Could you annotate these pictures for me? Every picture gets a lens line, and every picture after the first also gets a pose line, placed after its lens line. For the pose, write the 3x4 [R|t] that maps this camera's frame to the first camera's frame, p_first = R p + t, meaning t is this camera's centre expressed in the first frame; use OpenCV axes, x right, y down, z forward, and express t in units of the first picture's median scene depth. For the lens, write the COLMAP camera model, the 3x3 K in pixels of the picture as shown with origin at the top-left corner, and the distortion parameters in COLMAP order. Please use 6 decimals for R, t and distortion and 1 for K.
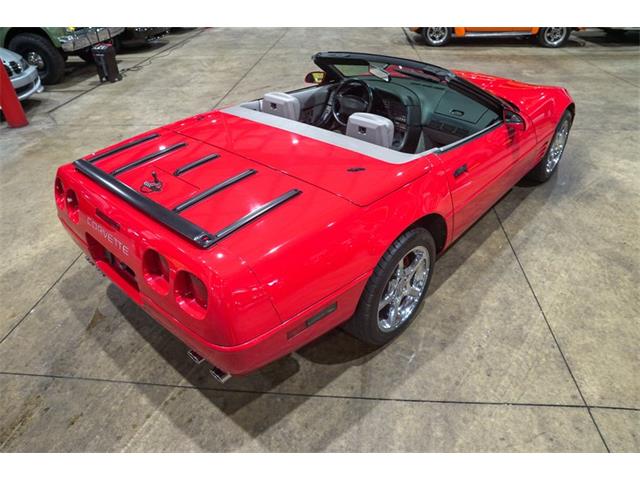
lens RADIAL K [[437.7, 0, 321.3], [0, 437.7, 241.1], [0, 0, 1]] dist [-0.137650, 0.106660]
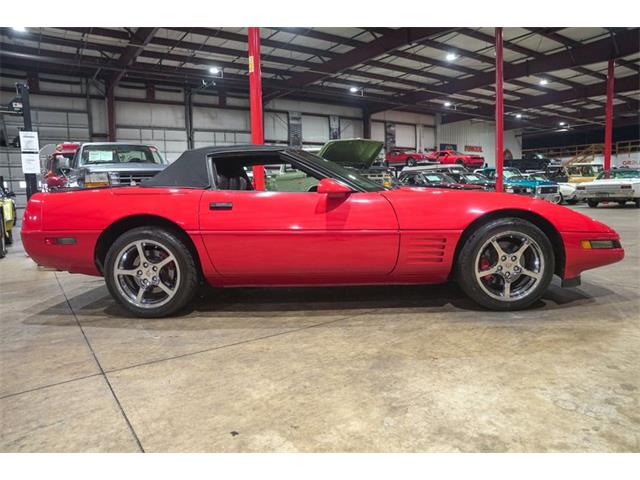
lens RADIAL K [[437.7, 0, 320.8], [0, 437.7, 243.0], [0, 0, 1]] dist [-0.137650, 0.106660]
pose [[0.646988, 0.095809, -0.756457, 1.476704], [-0.420360, 0.872518, -0.249019, 0.125883], [0.636164, 0.479097, 0.604783, 0.471524]]
